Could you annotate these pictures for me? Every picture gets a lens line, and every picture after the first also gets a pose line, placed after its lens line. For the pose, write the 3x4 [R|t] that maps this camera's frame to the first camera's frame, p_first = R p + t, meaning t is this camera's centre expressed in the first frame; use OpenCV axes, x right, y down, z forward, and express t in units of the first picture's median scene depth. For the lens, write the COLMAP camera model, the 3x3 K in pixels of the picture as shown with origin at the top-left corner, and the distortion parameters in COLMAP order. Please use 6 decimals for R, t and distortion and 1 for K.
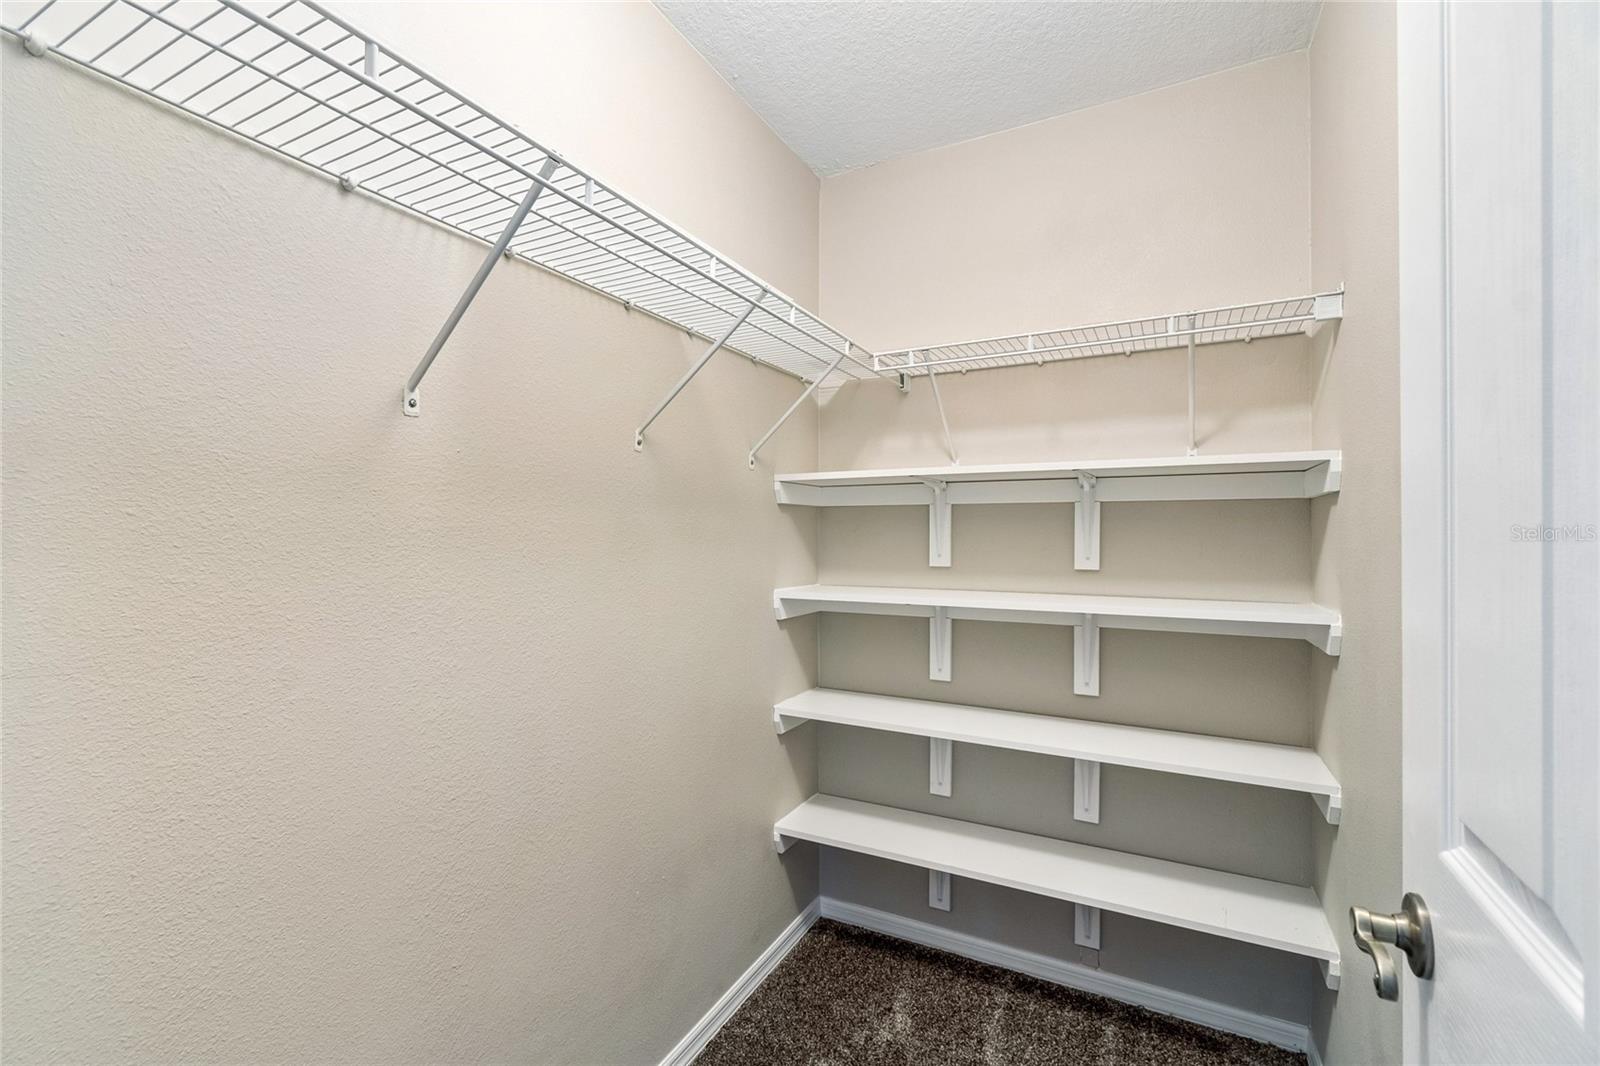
lens RADIAL K [[700.8, 0, 797.9], [0, 700.8, 531.2], [0, 0, 1]] dist [0.004504, -0.002690]
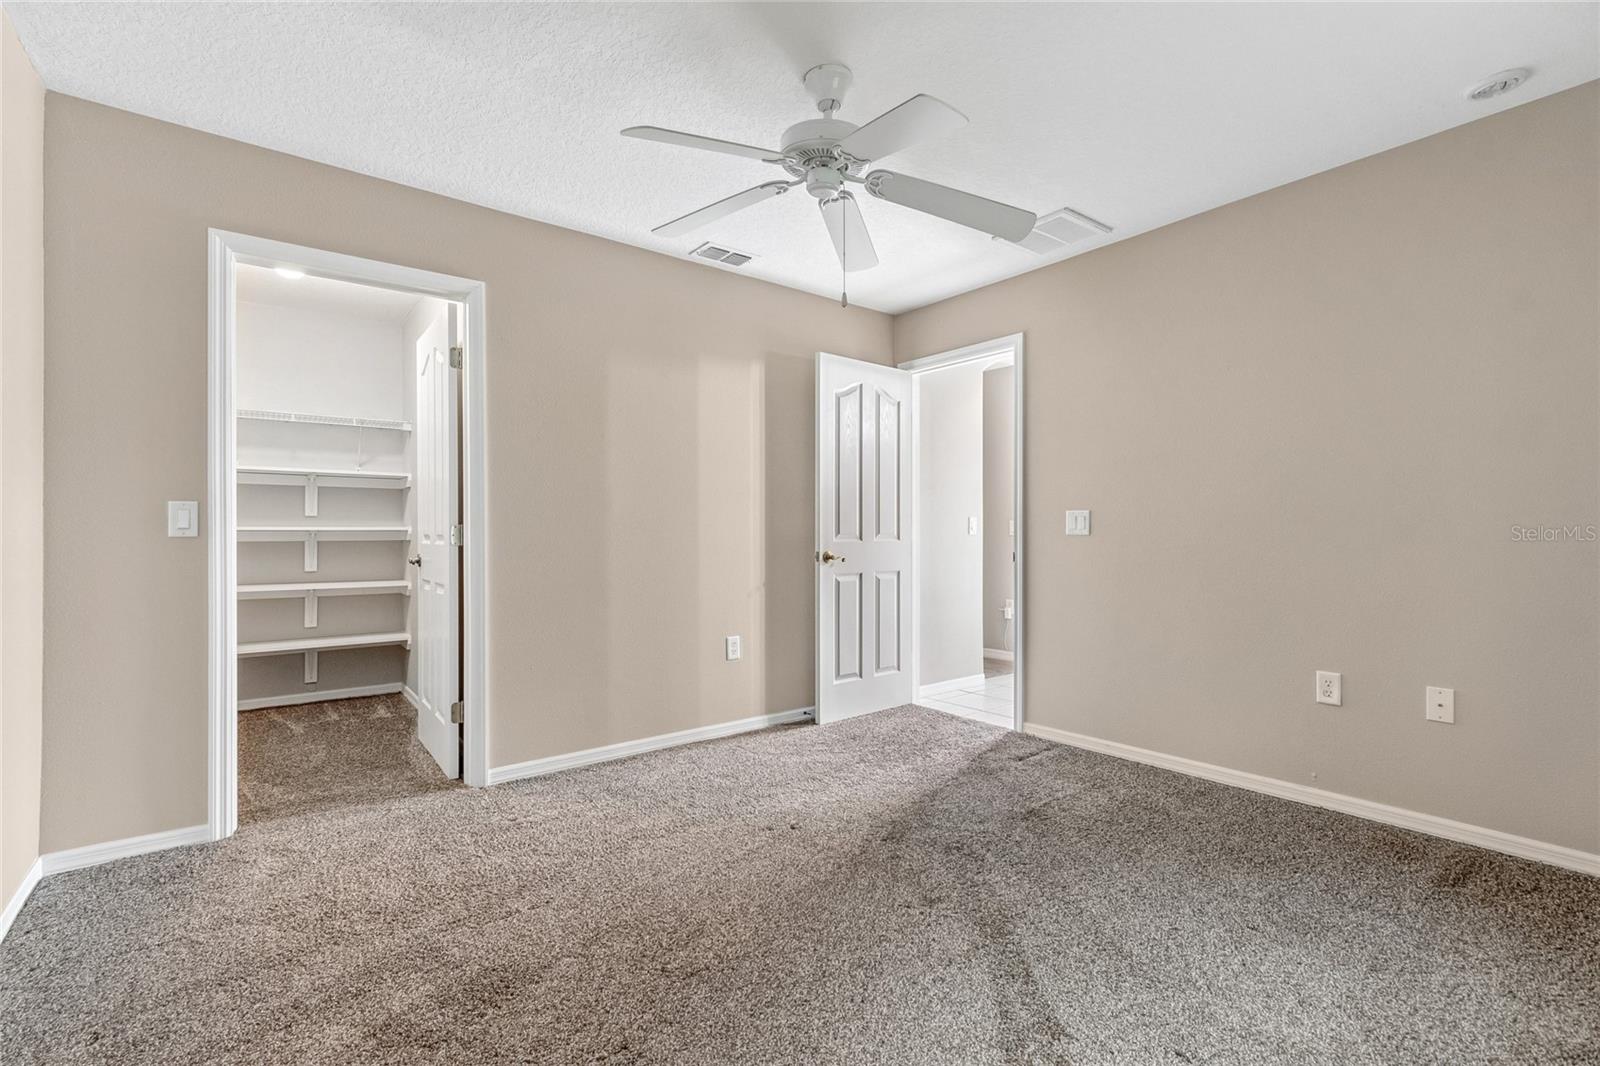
lens RADIAL K [[700.8, 0, 797.8], [0, 700.8, 528.8], [0, 0, 1]] dist [0.004504, -0.002690]
pose [[0.414557, -0.004887, 0.910010, -1.082365], [-0.000515, 0.999984, 0.005605, 0.090367], [-0.910023, -0.002793, 0.414548, -1.484387]]
